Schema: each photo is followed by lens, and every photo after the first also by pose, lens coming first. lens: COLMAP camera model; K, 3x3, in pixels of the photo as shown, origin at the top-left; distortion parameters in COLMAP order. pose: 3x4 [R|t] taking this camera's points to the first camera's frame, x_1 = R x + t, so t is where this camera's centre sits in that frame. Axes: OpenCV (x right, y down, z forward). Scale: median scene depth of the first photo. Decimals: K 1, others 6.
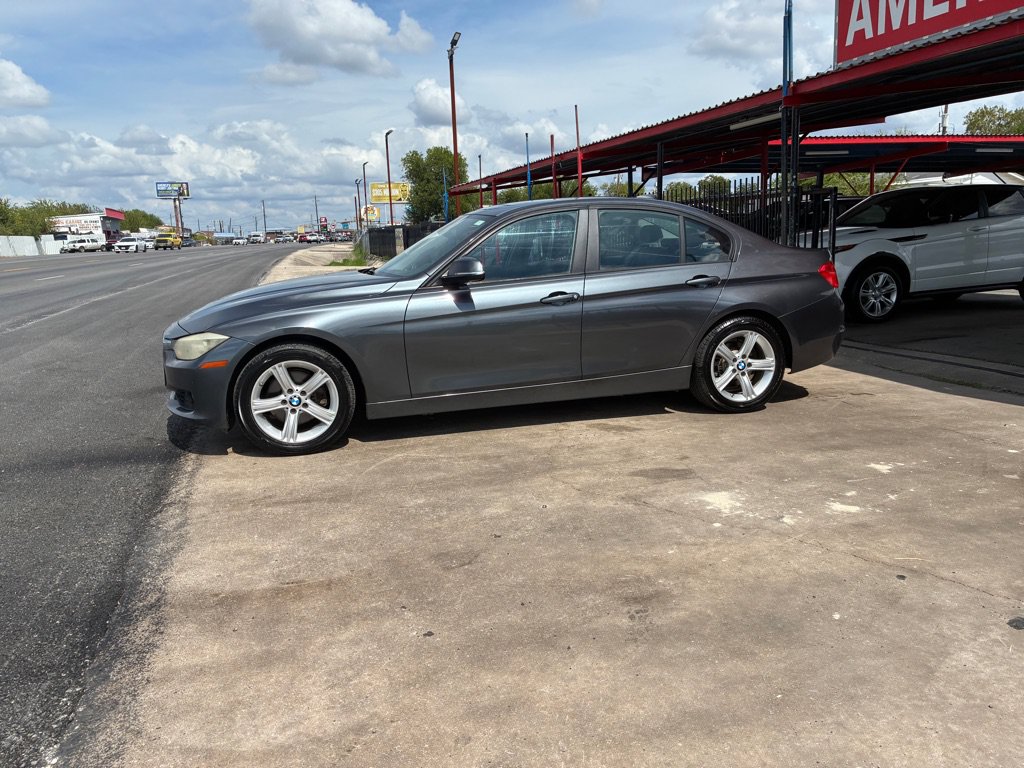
lens RADIAL K [[777.5, 0, 509.5], [0, 777.5, 378.0], [0, 0, 1]] dist [0.058941, -0.081938]
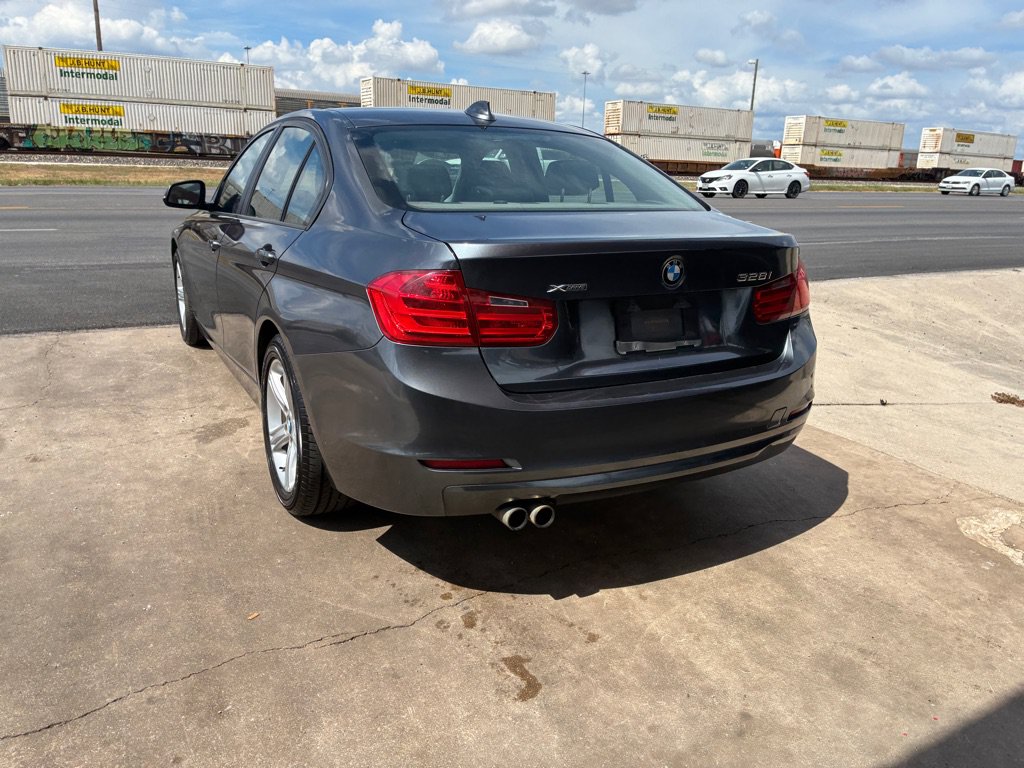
lens RADIAL K [[777.5, 0, 500.9], [0, 777.5, 393.9], [0, 0, 1]] dist [0.058941, -0.081938]
pose [[0.208536, 0.308373, -0.928126, 0.824184], [-0.212858, 0.940552, 0.264675, -0.210607], [0.954570, 0.142364, 0.261779, 0.995650]]
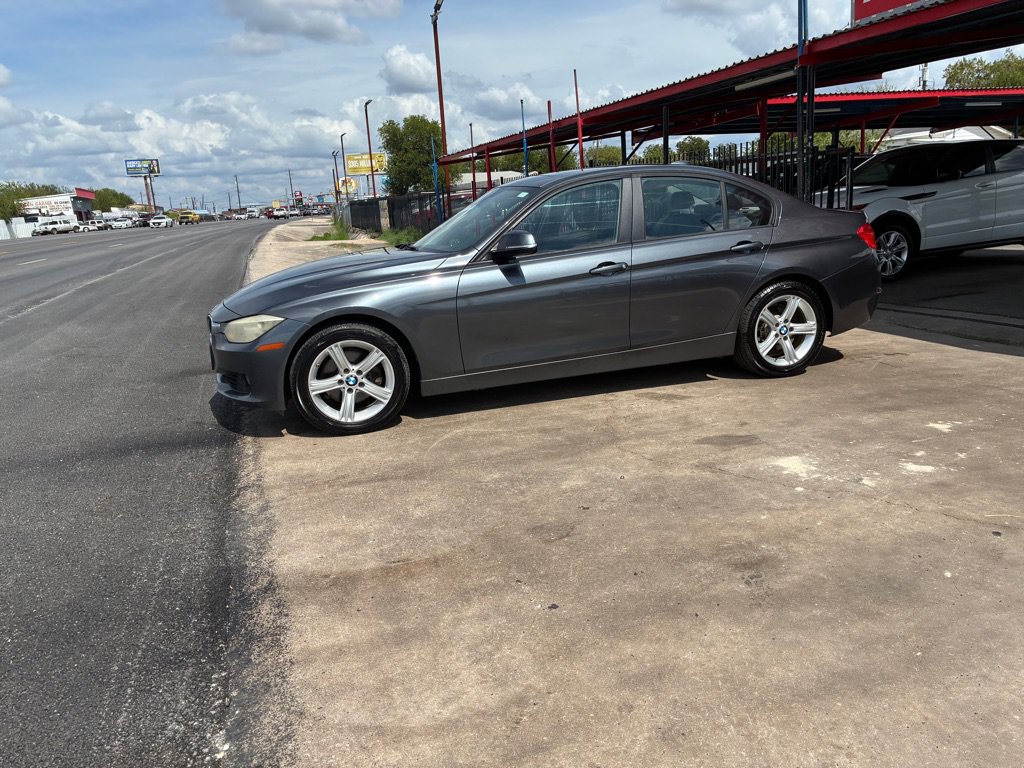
lens RADIAL K [[777.5, 0, 507.8], [0, 777.5, 382.7], [0, 0, 1]] dist [0.058941, -0.081938]
pose [[0.999234, -0.033819, 0.019698, -0.080028], [0.032909, 0.998453, 0.044817, -0.005064], [-0.021183, -0.044135, 0.998801, -0.000551]]
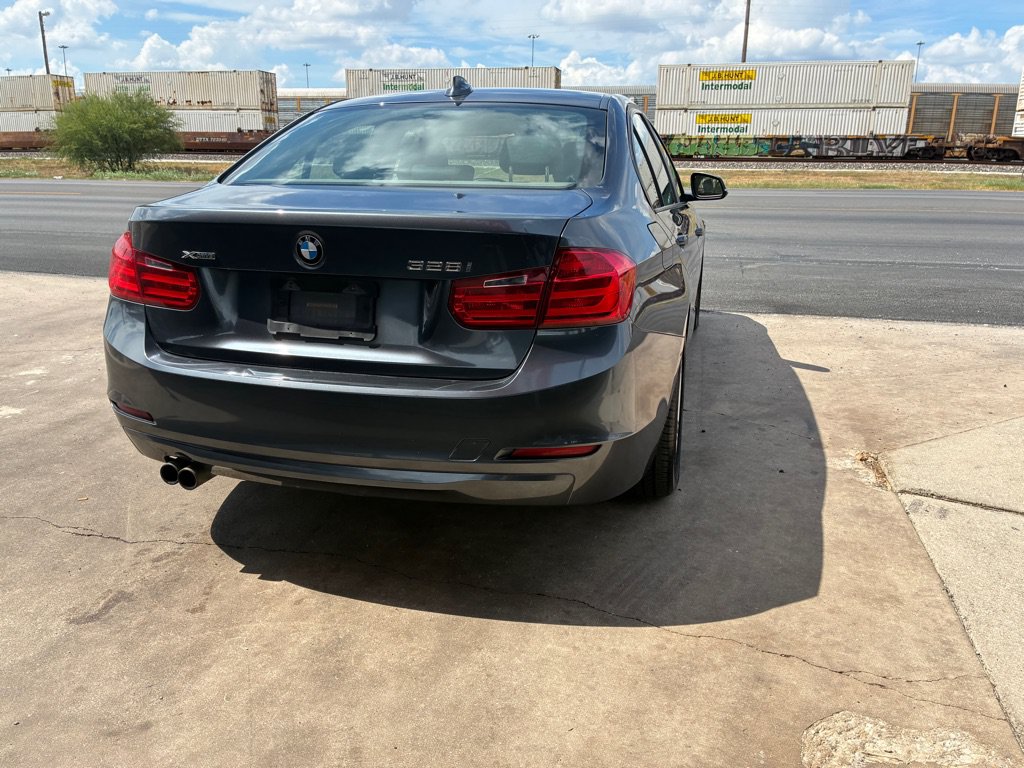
lens RADIAL K [[778.5, 0, 502.6], [0, 778.5, 390.8], [0, 0, 1]] dist [0.059837, -0.084524]
pose [[-0.522223, 0.267808, -0.809668, 0.706711], [-0.149501, 0.905962, 0.396084, -0.283456], [0.839603, 0.327891, -0.433076, 1.455137]]
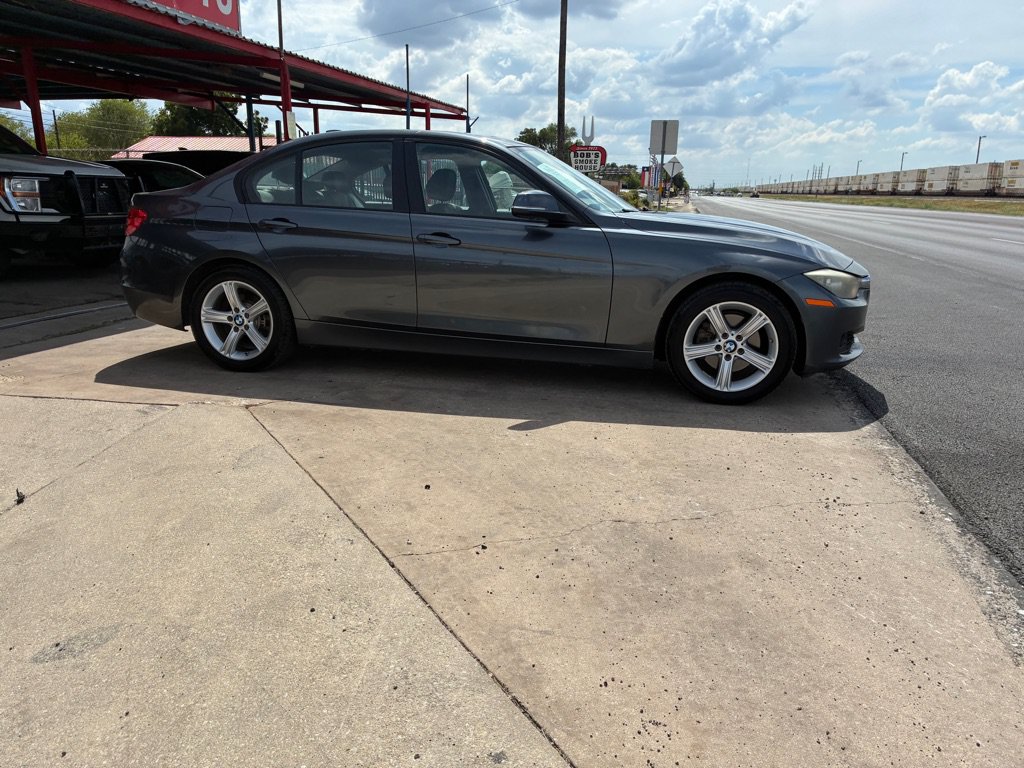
lens RADIAL K [[777.5, 0, 520.8], [0, 777.5, 394.9], [0, 0, 1]] dist [0.058941, -0.081938]
pose [[-0.874387, -0.108312, 0.472986, -0.520028], [0.097240, 0.915880, 0.389497, -0.316964], [-0.475386, 0.386564, -0.790301, 1.915624]]
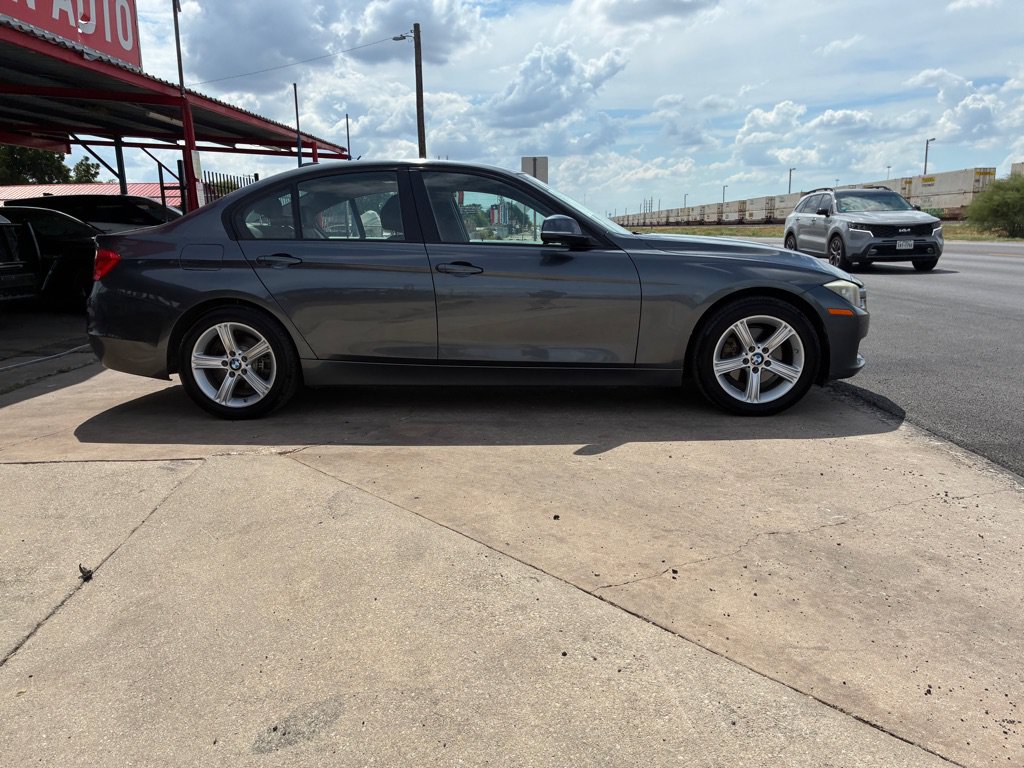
lens RADIAL K [[777.5, 0, 501.0], [0, 777.5, 393.6], [0, 0, 1]] dist [0.058941, -0.081938]
pose [[-0.942811, -0.024732, 0.332410, -0.344909], [0.102676, 0.927206, 0.360204, -0.319174], [-0.317121, 0.373735, -0.871640, 1.974810]]
